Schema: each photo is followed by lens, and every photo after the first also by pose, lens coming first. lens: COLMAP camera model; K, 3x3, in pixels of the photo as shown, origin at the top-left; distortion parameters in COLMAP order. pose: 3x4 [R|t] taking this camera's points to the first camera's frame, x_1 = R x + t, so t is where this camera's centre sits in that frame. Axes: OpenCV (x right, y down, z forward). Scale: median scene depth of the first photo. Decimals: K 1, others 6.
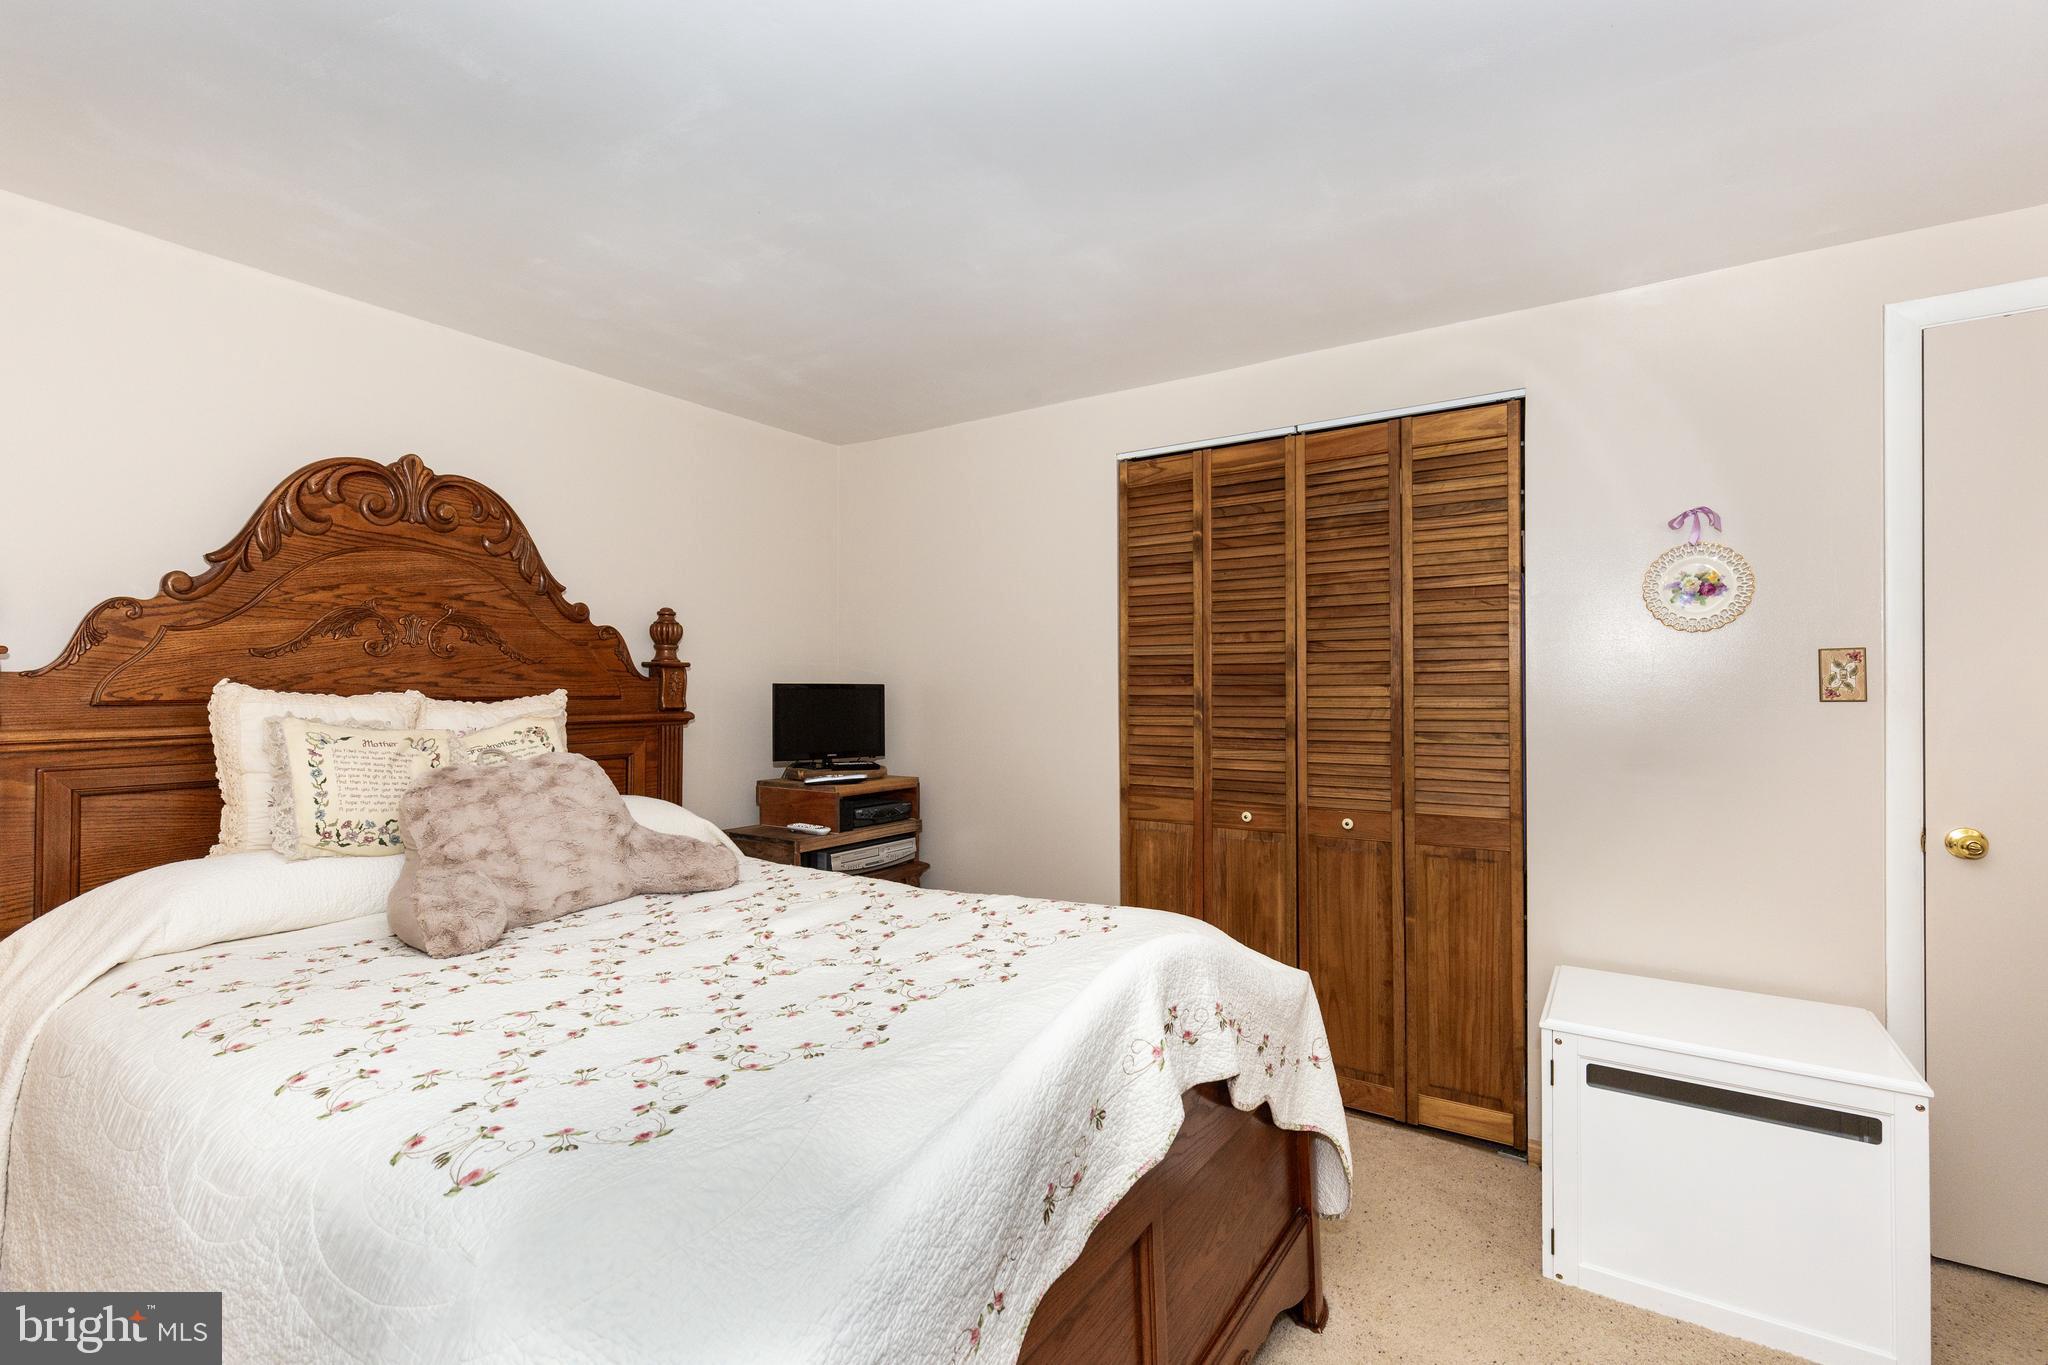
lens RADIAL K [[918.4, 0, 1023.1], [0, 918.4, 687.0], [0, 0, 1]] dist [0.007369, -0.001611]
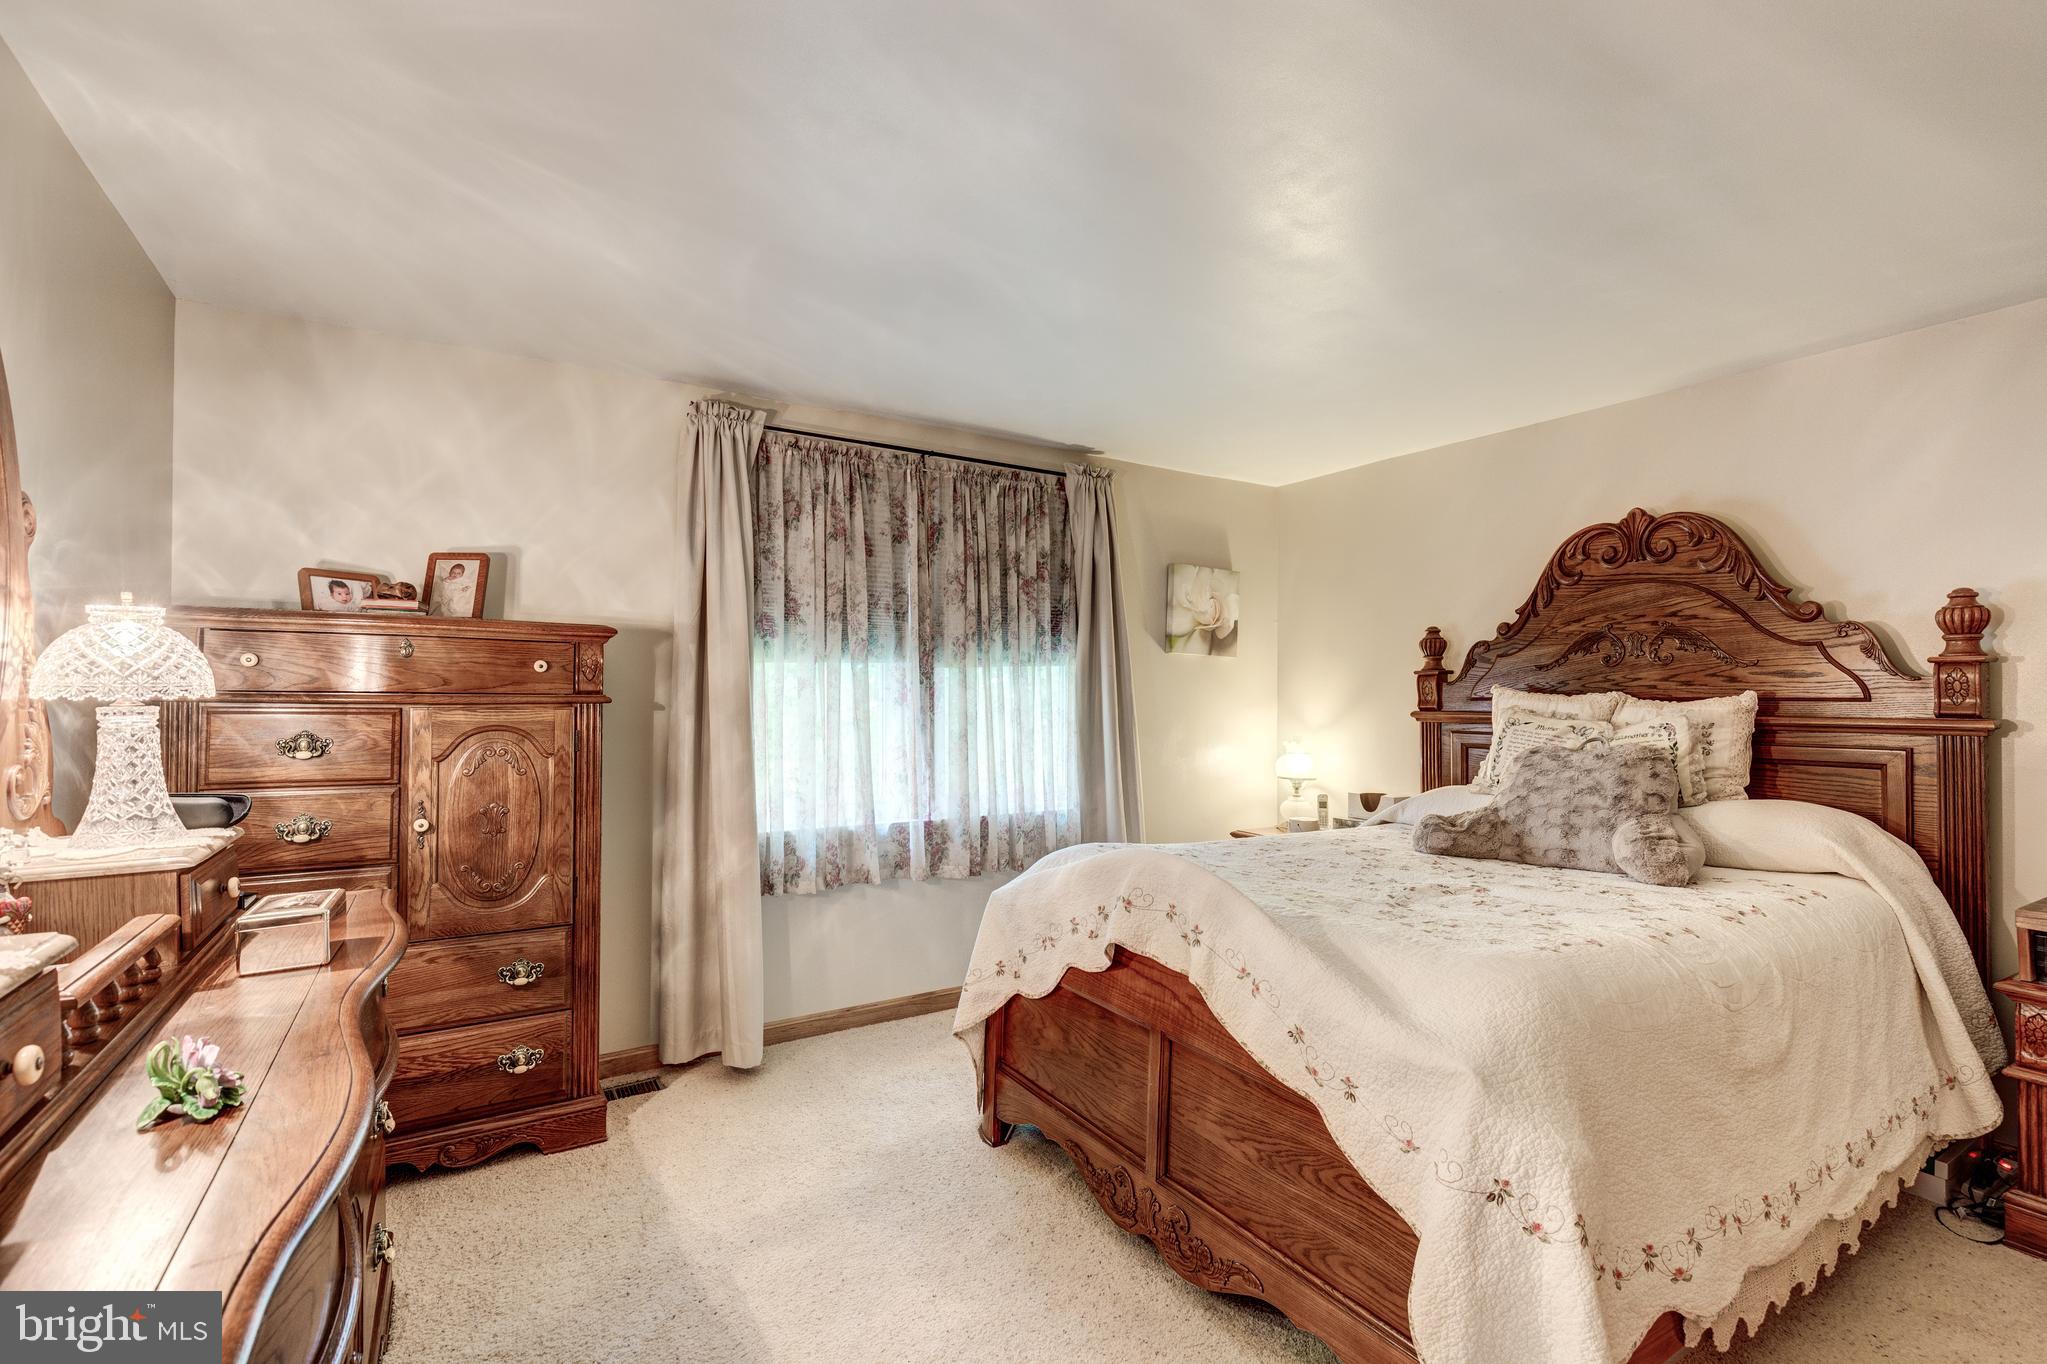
lens RADIAL K [[918.0, 0, 1022.6], [0, 918.0, 686.5], [0, 0, 1]] dist [0.007369, -0.001611]
pose [[-0.410151, -0.015611, -0.911884, 0.871117], [-0.007259, 0.999878, -0.013852, 0.020583], [0.911989, 0.000938, -0.410214, 0.761169]]
